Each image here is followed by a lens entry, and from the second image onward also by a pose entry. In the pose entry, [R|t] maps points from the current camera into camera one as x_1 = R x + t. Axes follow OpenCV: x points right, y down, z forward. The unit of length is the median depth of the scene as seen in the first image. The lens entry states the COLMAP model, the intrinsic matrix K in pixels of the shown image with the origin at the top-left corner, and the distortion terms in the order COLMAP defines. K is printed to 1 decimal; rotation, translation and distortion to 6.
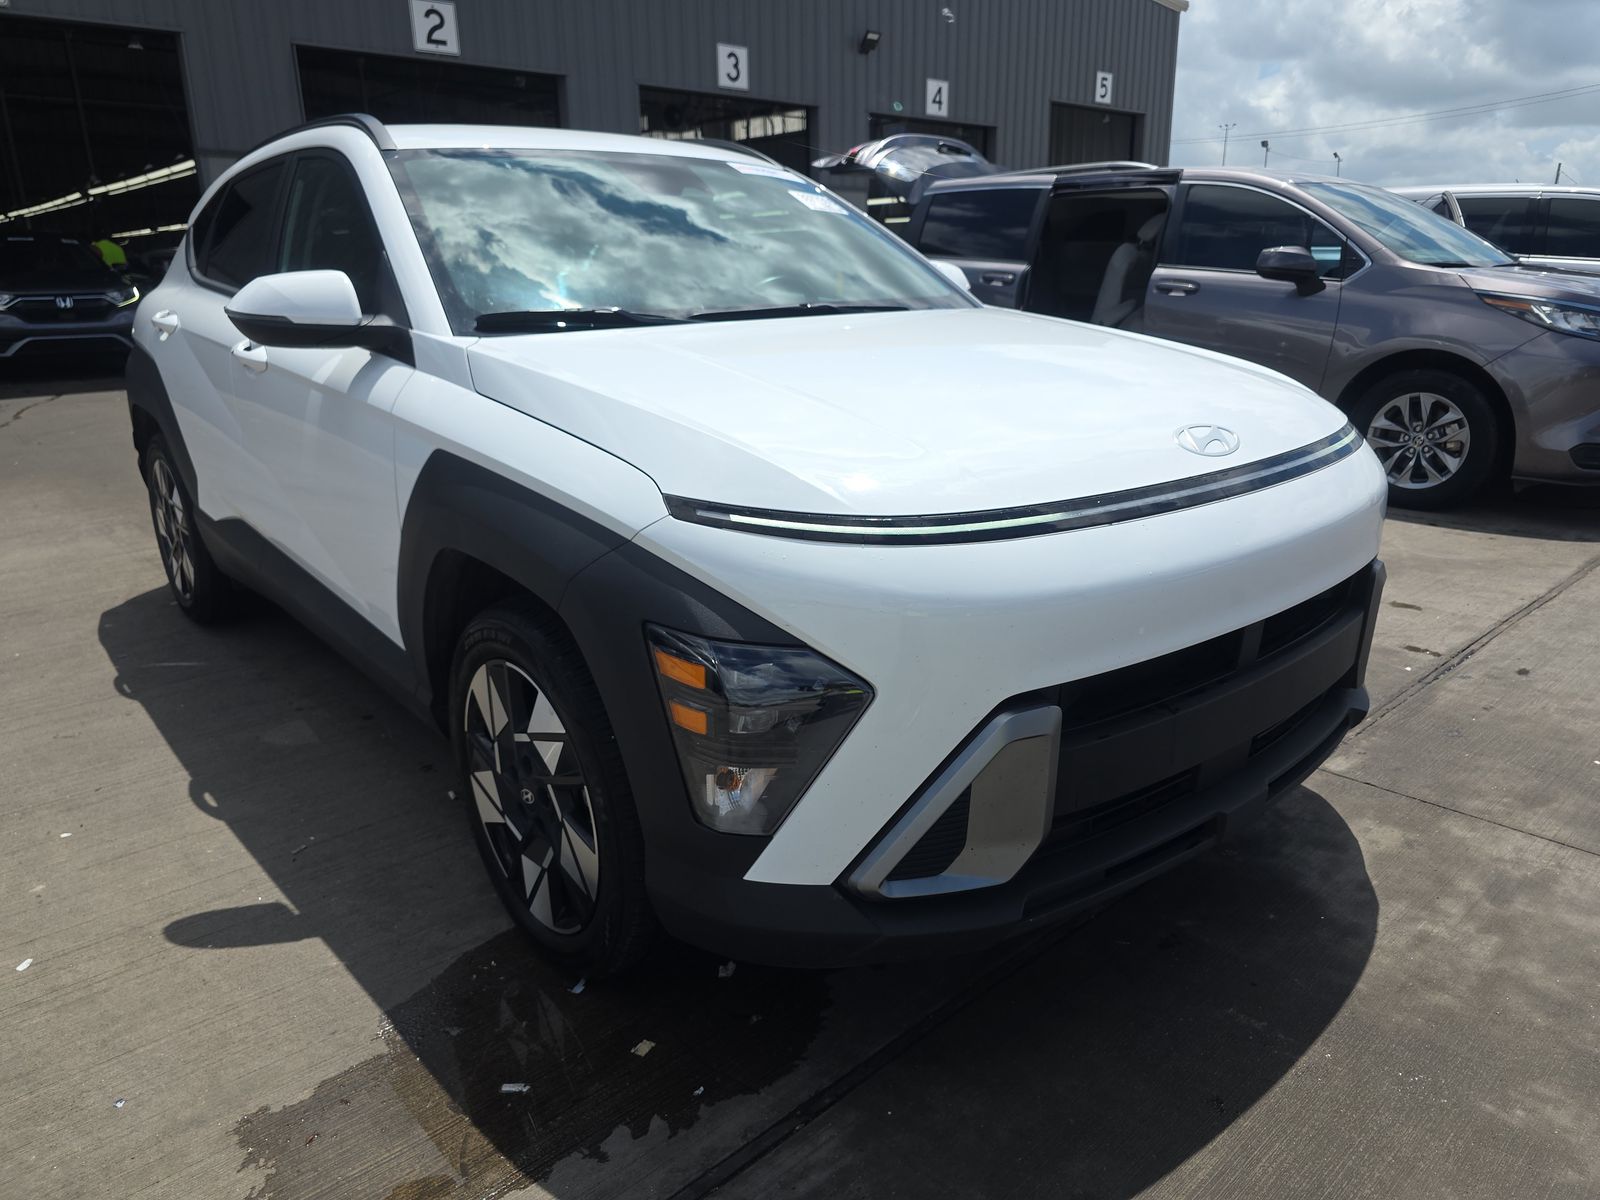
lens RADIAL K [[1071.6, 0, 810.4], [0, 1071.6, 607.5], [0, 0, 1]] dist [0.034006, -0.026777]
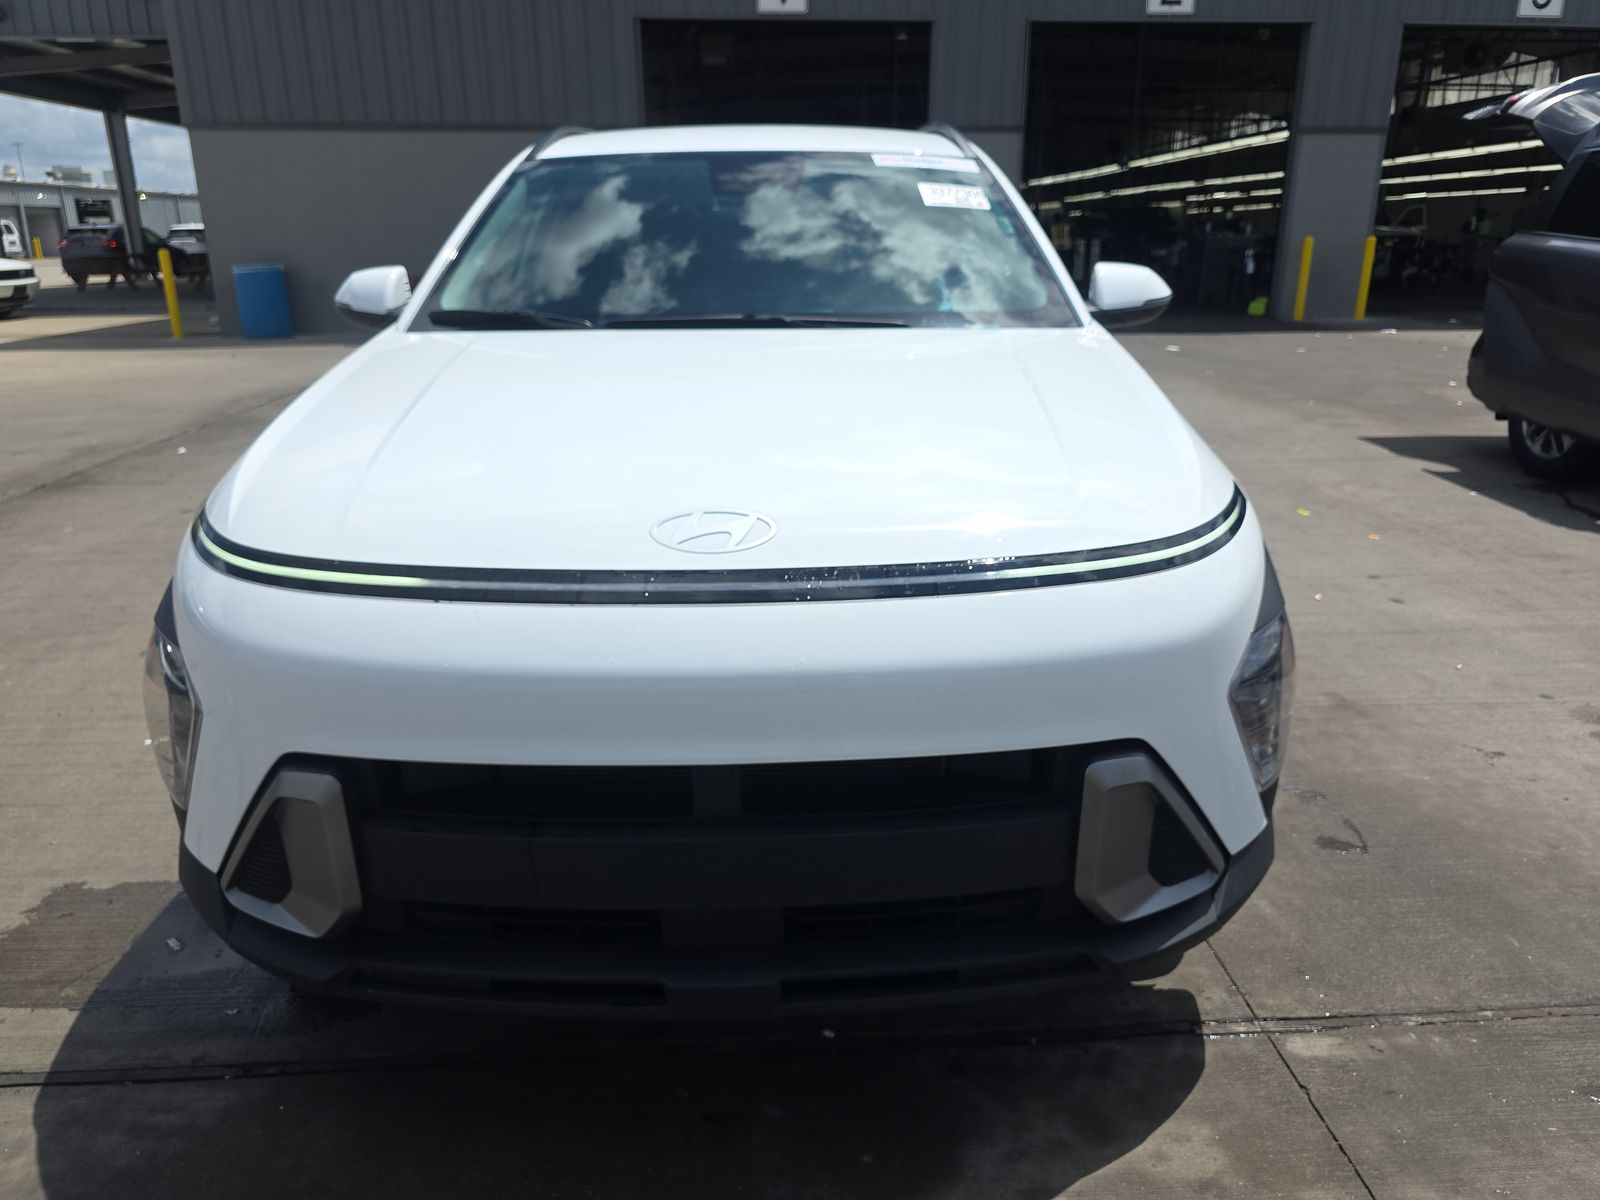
lens RADIAL K [[1071.6, 0, 810.4], [0, 1071.6, 607.5], [0, 0, 1]] dist [0.034006, -0.026777]
pose [[0.779177, 0.221090, -0.586517, 0.186915], [-0.202362, 0.974350, 0.098451, -0.039590], [0.593239, 0.041978, 0.803931, 0.085175]]
